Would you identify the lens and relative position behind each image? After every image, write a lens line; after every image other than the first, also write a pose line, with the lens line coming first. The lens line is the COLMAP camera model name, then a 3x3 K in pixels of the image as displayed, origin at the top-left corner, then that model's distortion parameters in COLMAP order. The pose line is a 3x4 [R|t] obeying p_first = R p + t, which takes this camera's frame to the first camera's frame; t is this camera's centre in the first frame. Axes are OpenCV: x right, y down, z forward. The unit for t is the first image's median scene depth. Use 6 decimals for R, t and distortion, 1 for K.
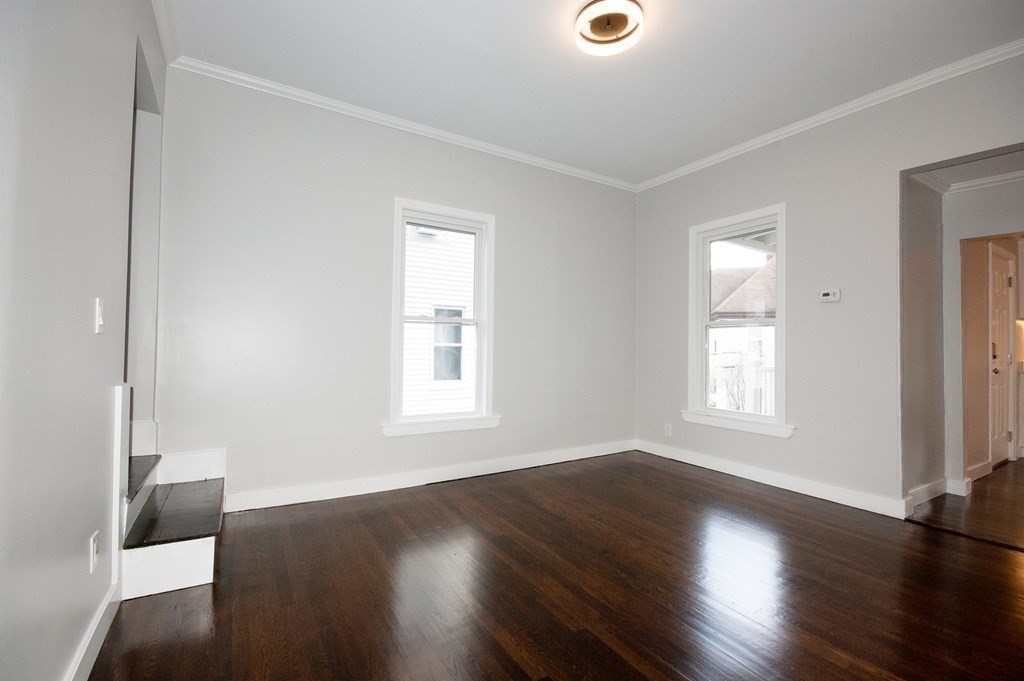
lens RADIAL K [[450.1, 0, 516.6], [0, 450.1, 339.9], [0, 0, 1]] dist [0.002481, -0.008420]
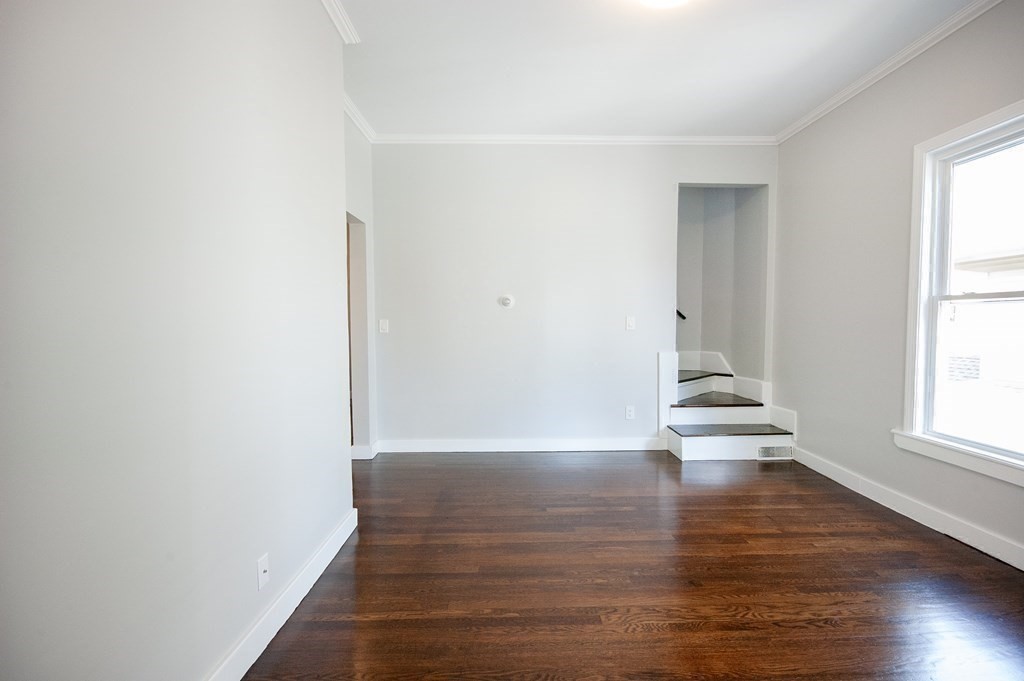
lens RADIAL K [[450.1, 0, 516.6], [0, 450.1, 339.9], [0, 0, 1]] dist [0.002481, -0.008420]
pose [[-0.514531, 0.017737, -0.857288, 0.903703], [0.018551, 0.999782, 0.009551, -0.002986], [0.857271, -0.010989, -0.514748, 0.963534]]
